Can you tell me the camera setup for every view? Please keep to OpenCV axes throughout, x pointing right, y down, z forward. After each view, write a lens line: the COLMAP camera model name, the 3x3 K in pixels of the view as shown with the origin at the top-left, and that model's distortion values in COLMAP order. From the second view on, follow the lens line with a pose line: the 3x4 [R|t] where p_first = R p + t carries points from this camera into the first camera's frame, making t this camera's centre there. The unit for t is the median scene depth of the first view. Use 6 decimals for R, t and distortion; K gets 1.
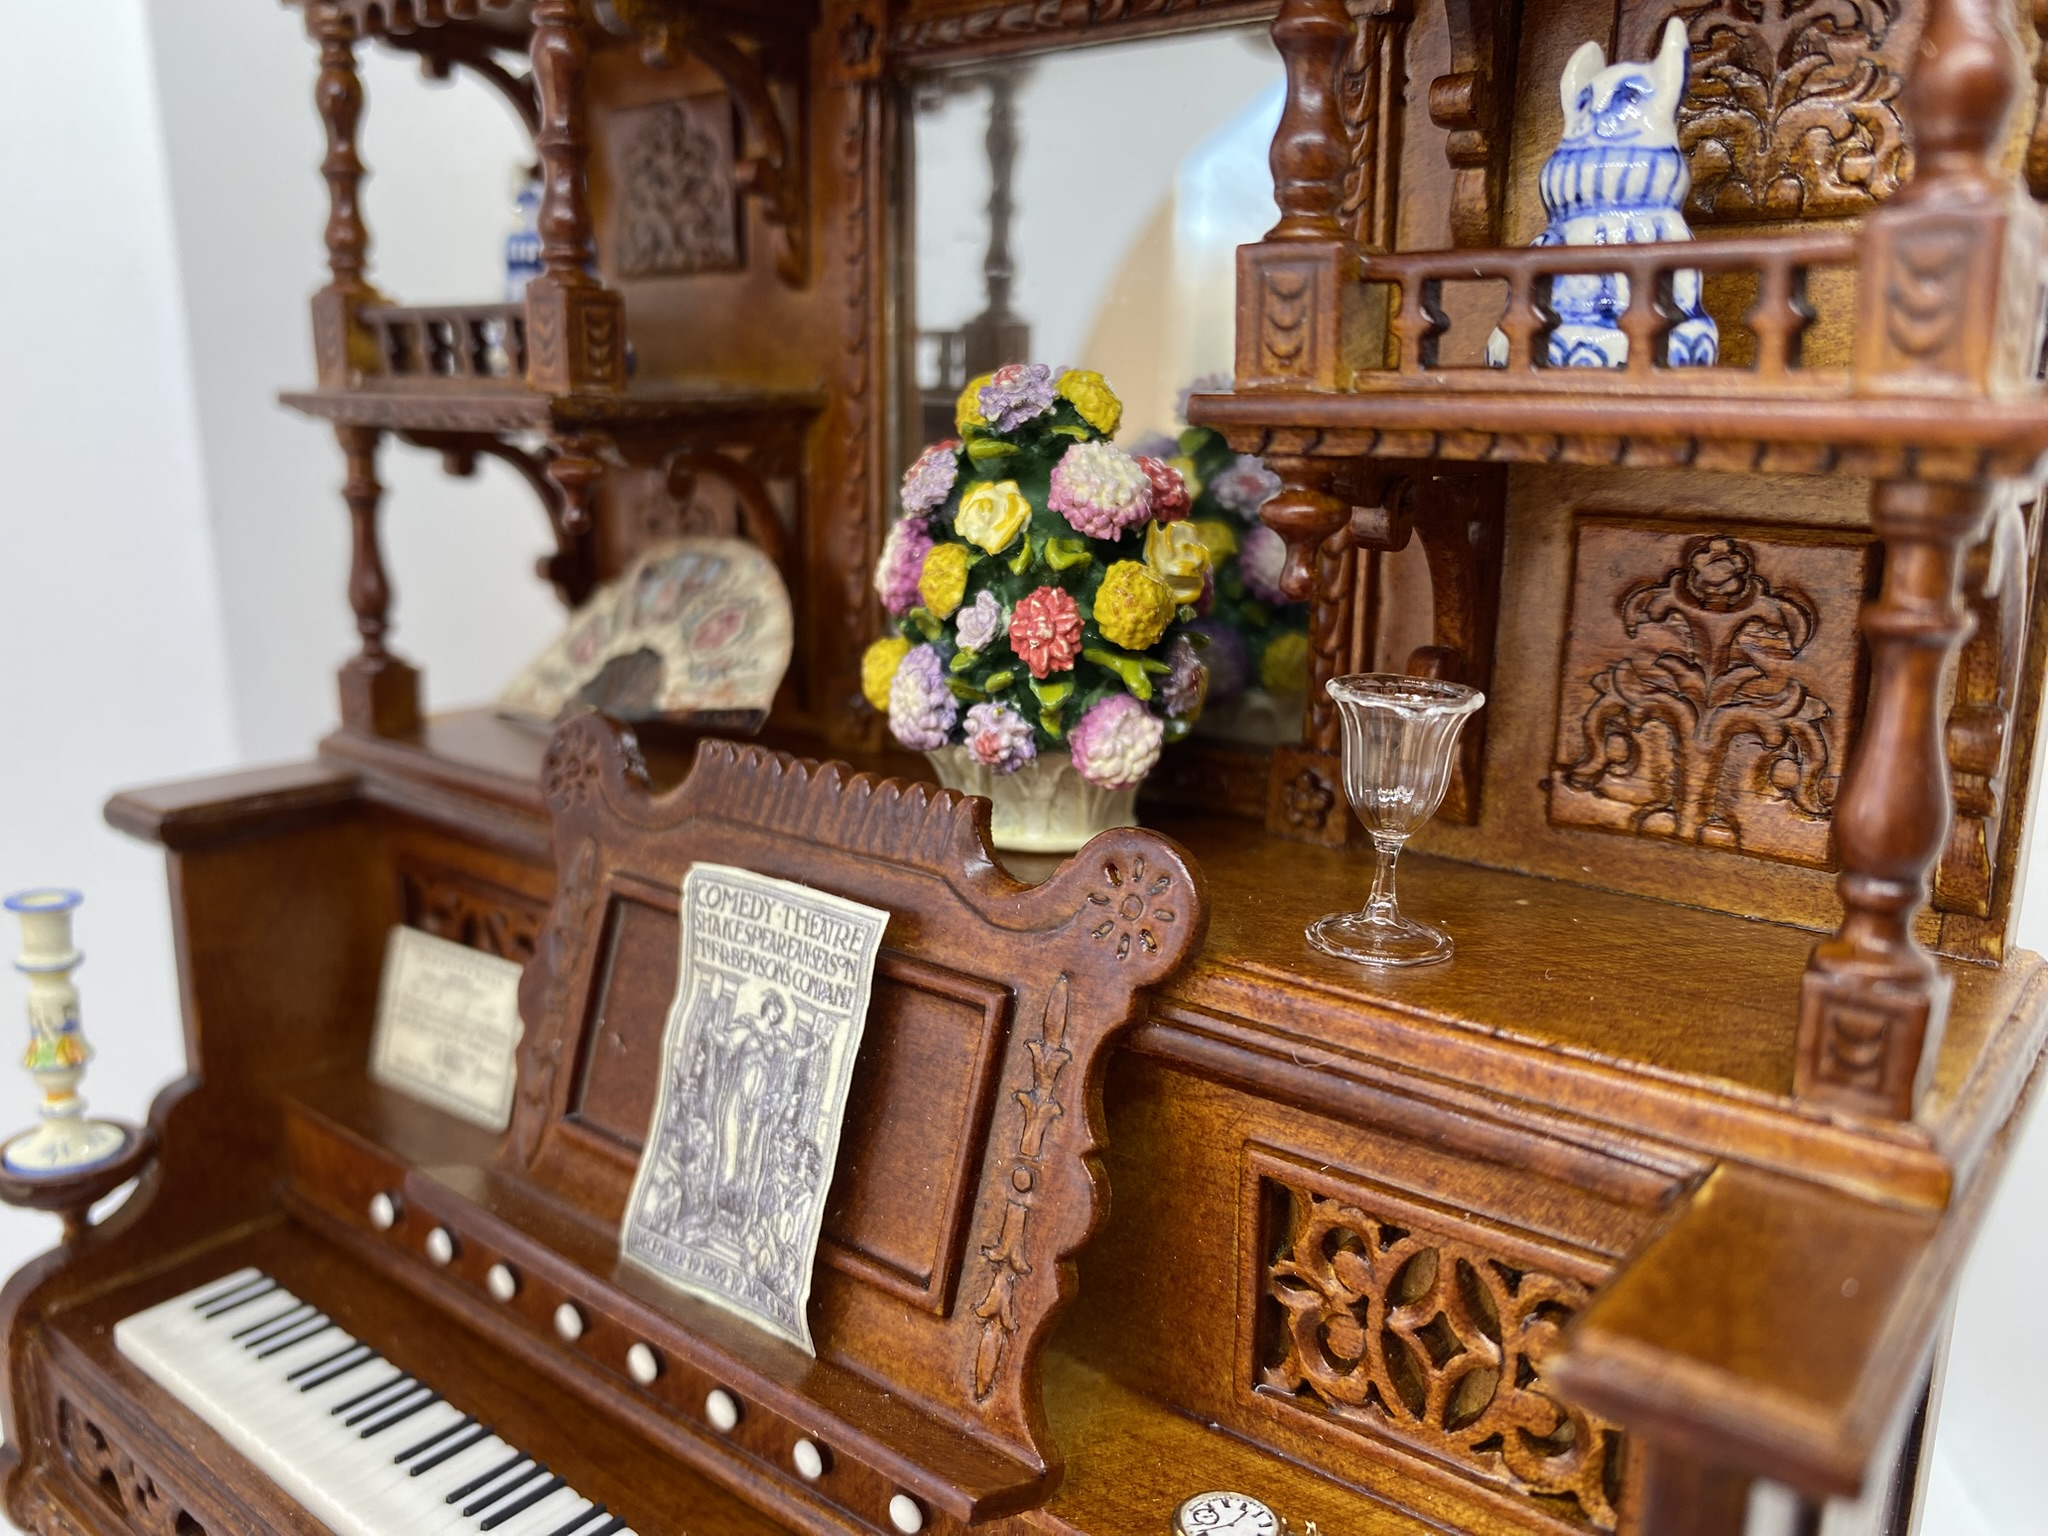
lens RADIAL K [[1634.5, 0, 1013.7], [0, 1634.5, 723.3], [0, 0, 1]] dist [-0.002506, -0.053576]
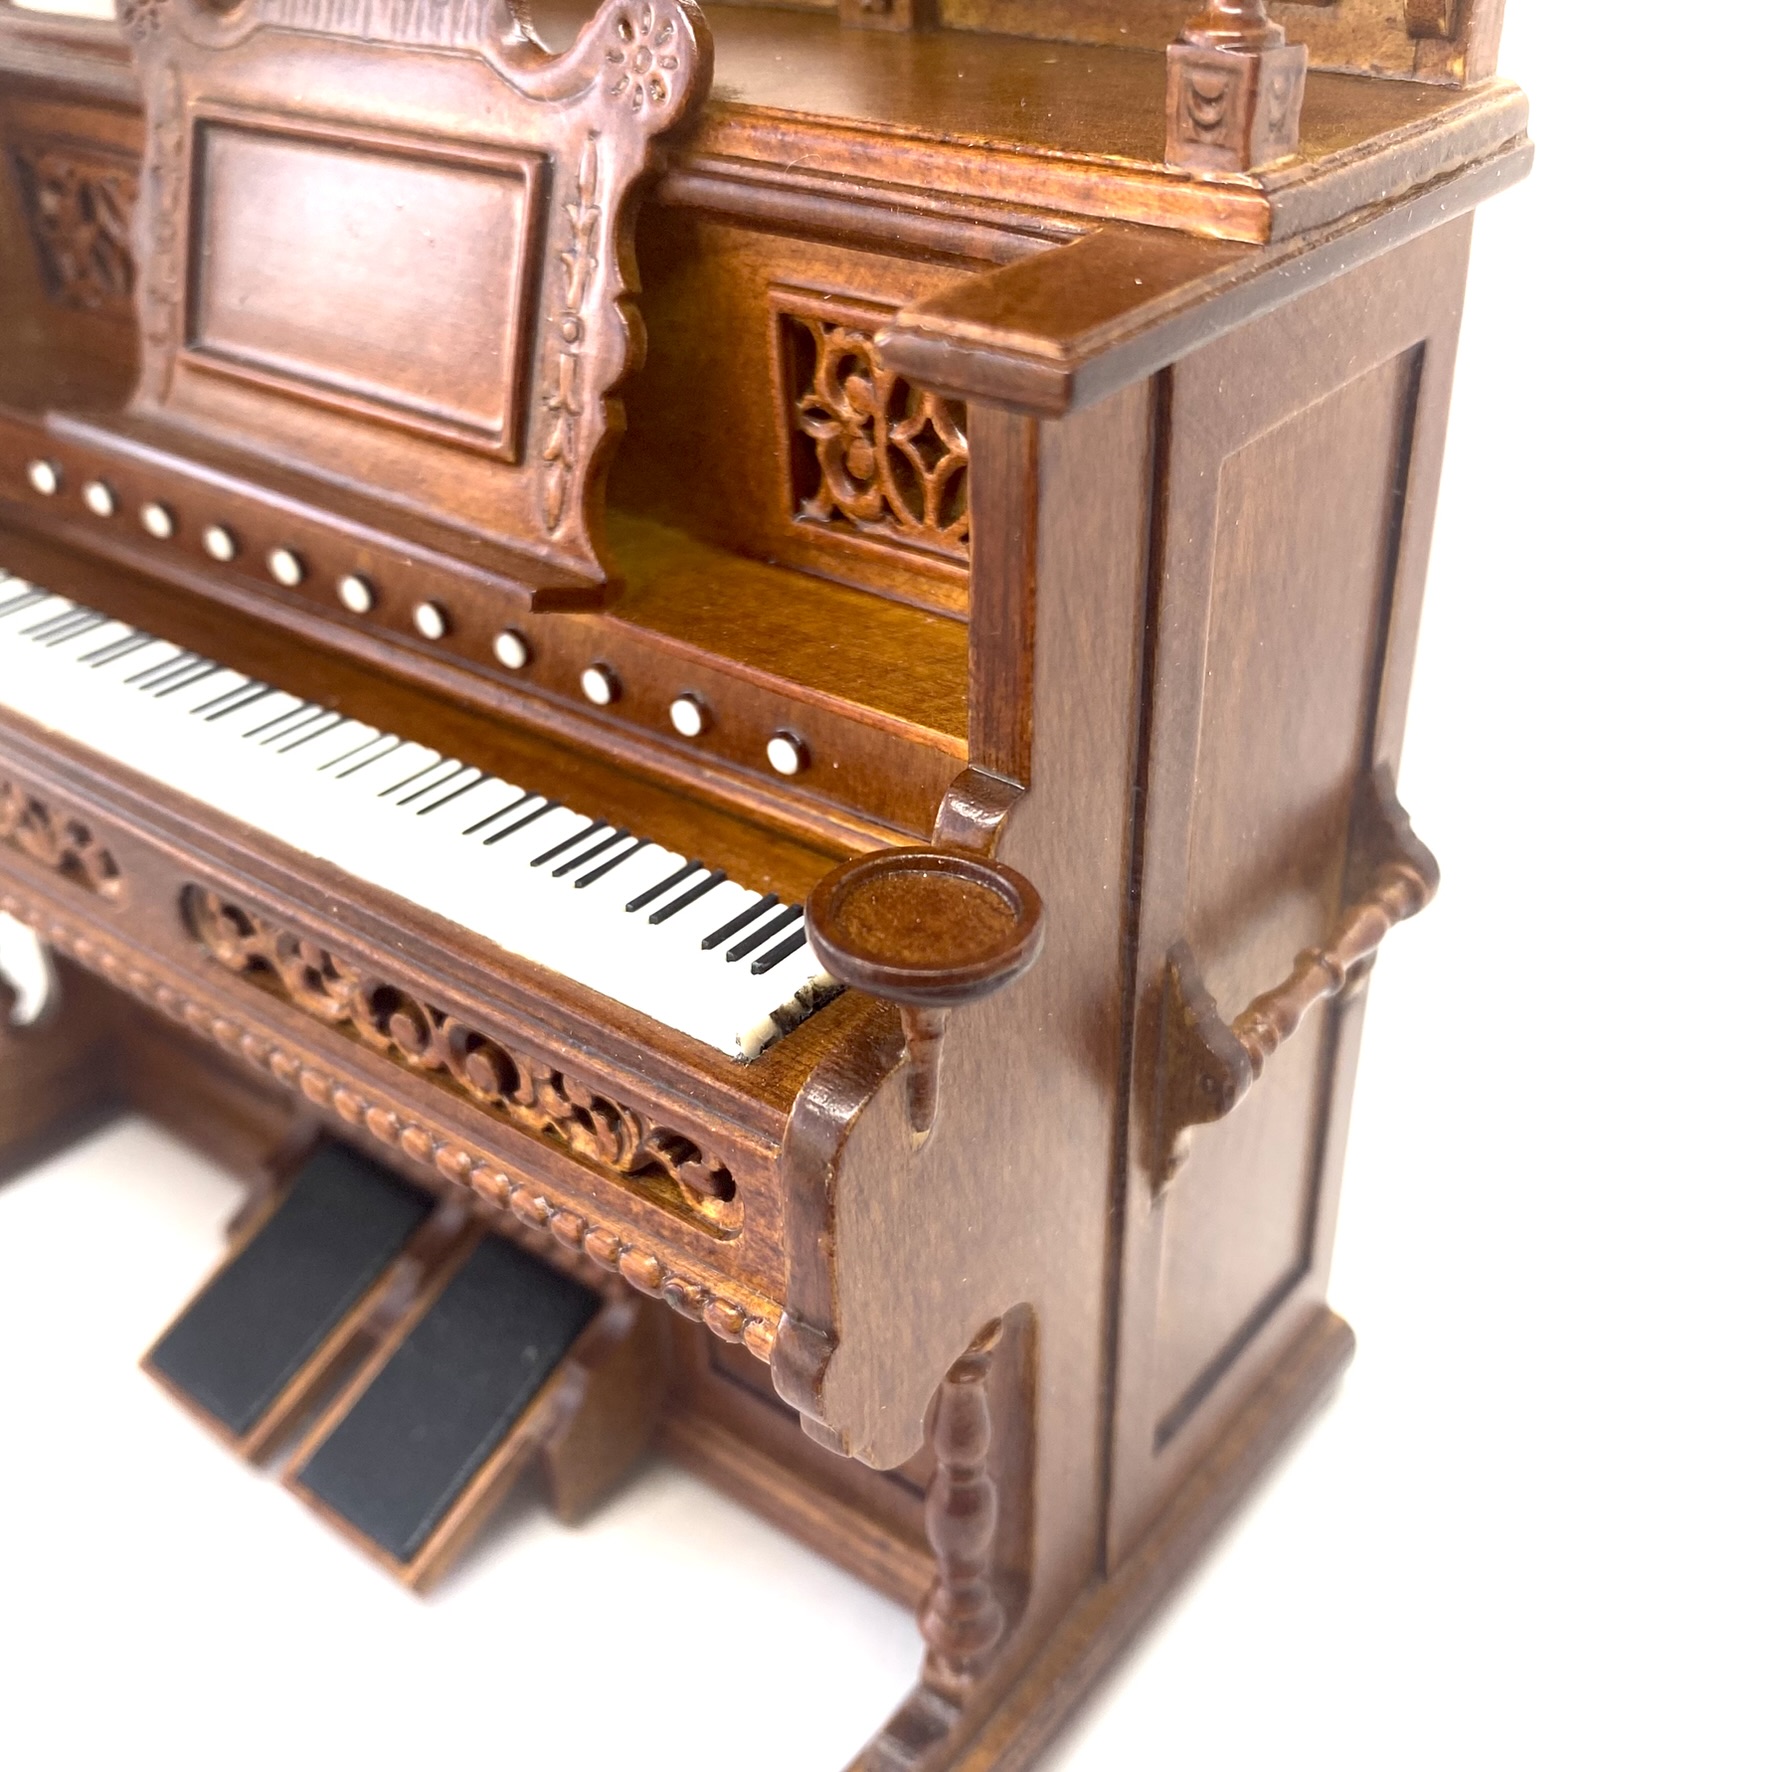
lens RADIAL K [[1948.9, 0, 893.5], [0, 1948.9, 884.1], [0, 0, 1]] dist [0.084736, -0.329453]
pose [[0.999179, -0.040275, -0.004430, 0.194757], [0.039092, 0.929475, 0.366807, 0.135028], [-0.010656, -0.366679, 0.930286, -0.339138]]
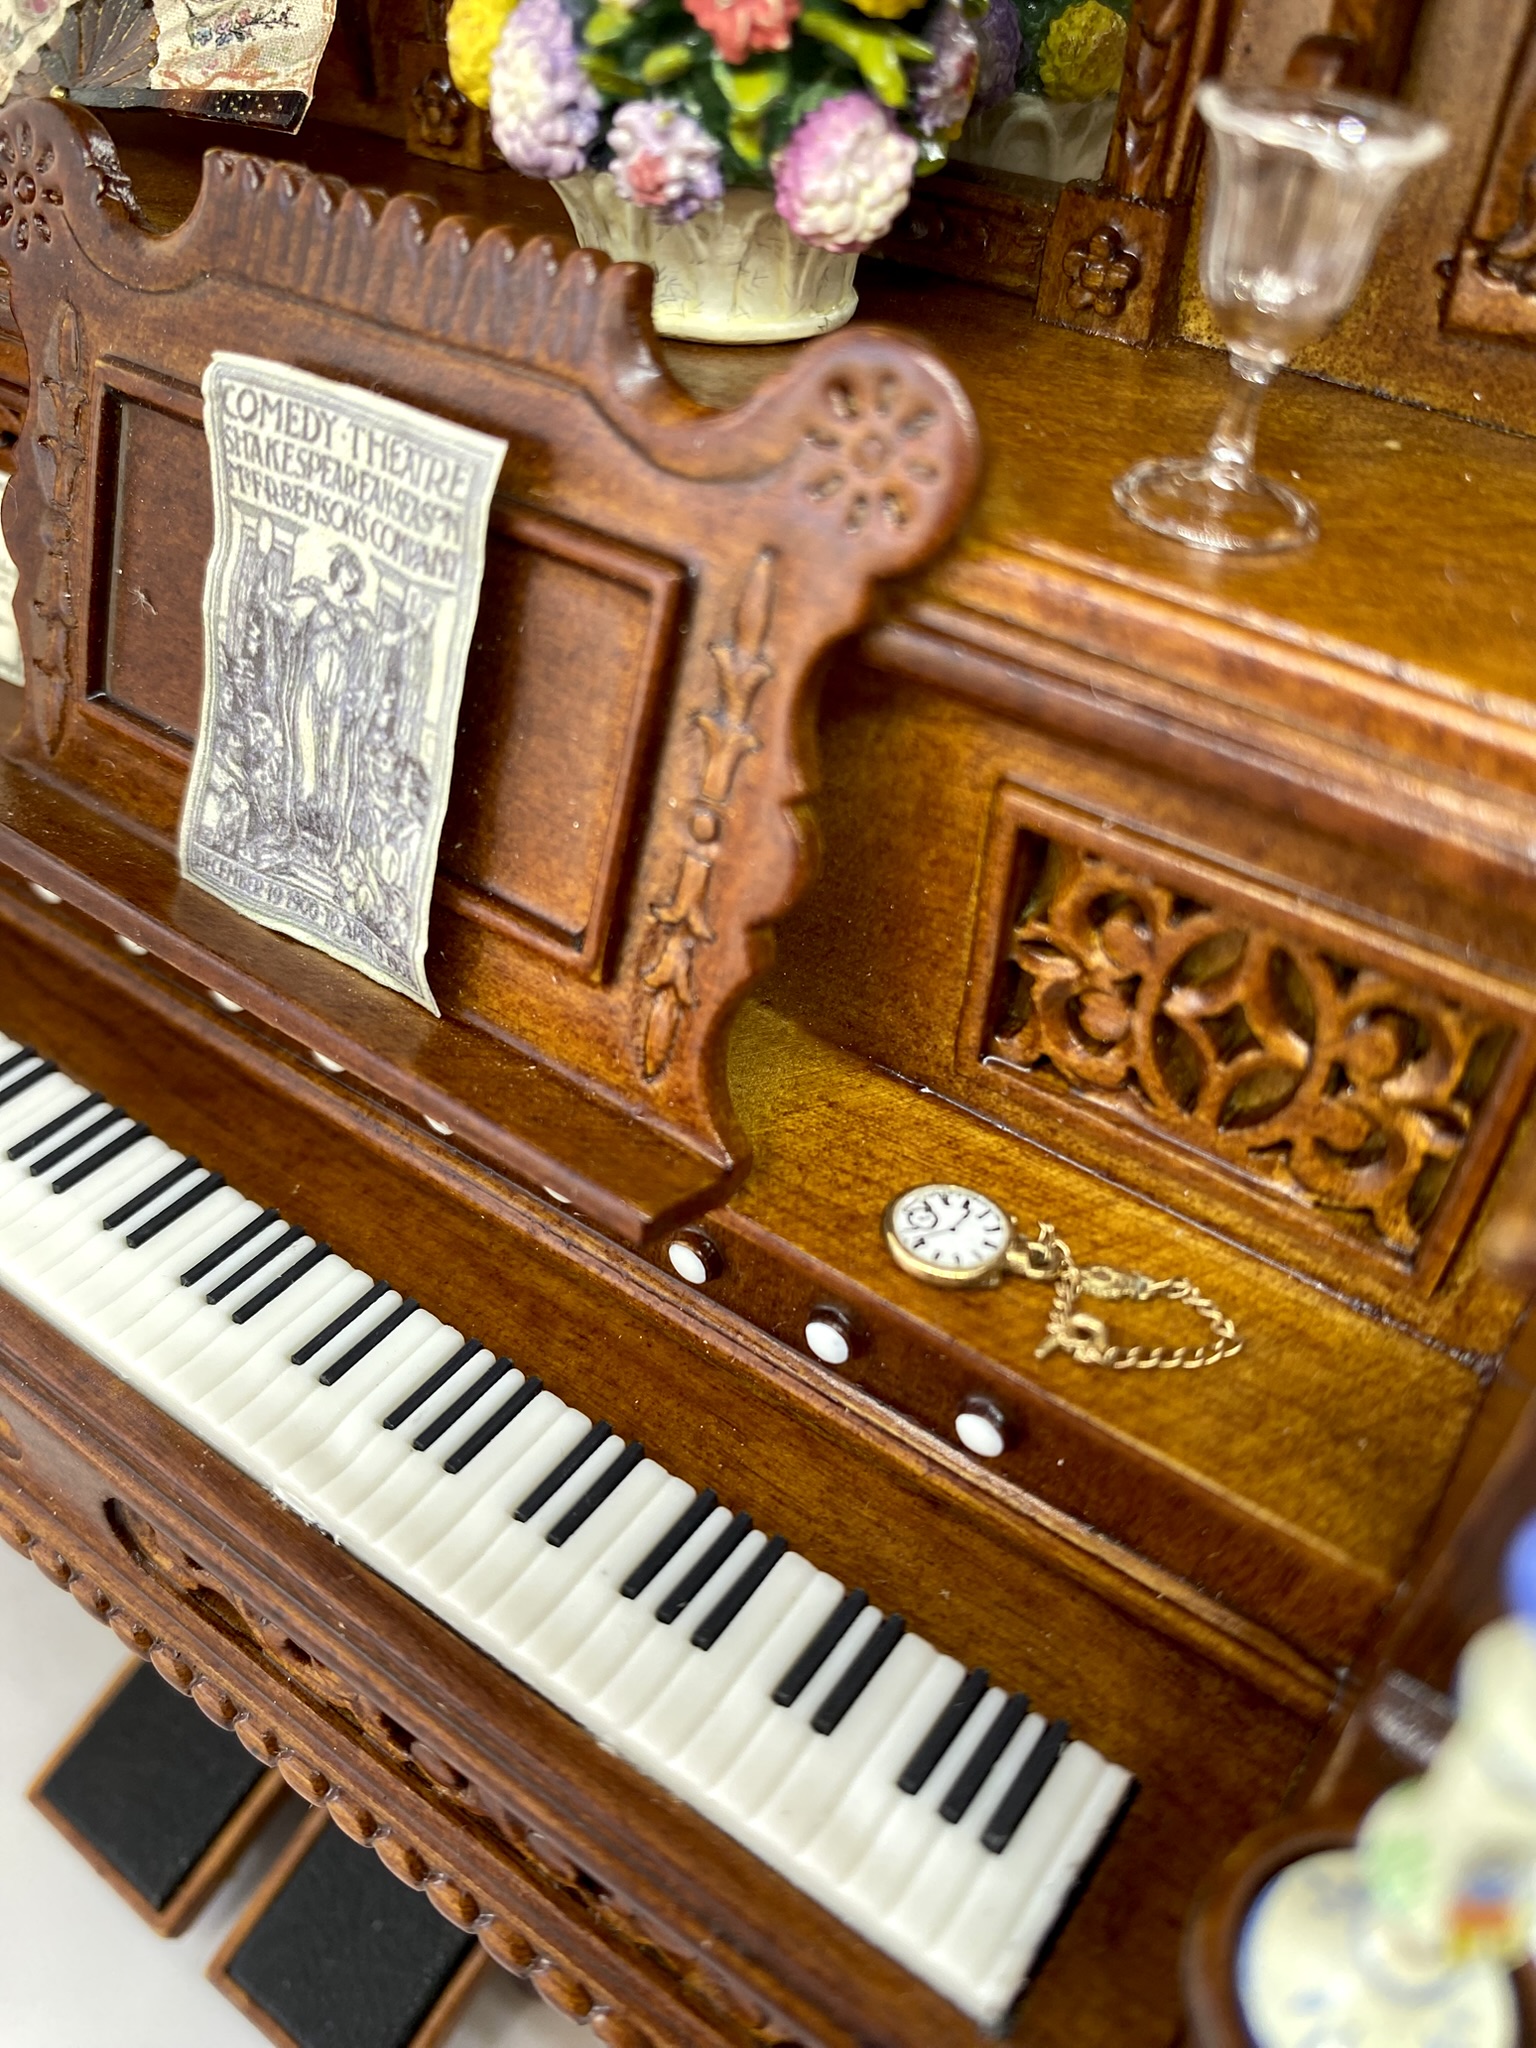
lens RADIAL K [[1635.3, 0, 786.5], [0, 1635.3, 994.6], [0, 0, 1]] dist [-0.020971, -0.037843]
pose [[0.995952, -0.009808, 0.089351, -0.021814], [-0.034331, 0.877168, 0.478954, -0.011143], [-0.083073, -0.480083, 0.873281, 0.278033]]
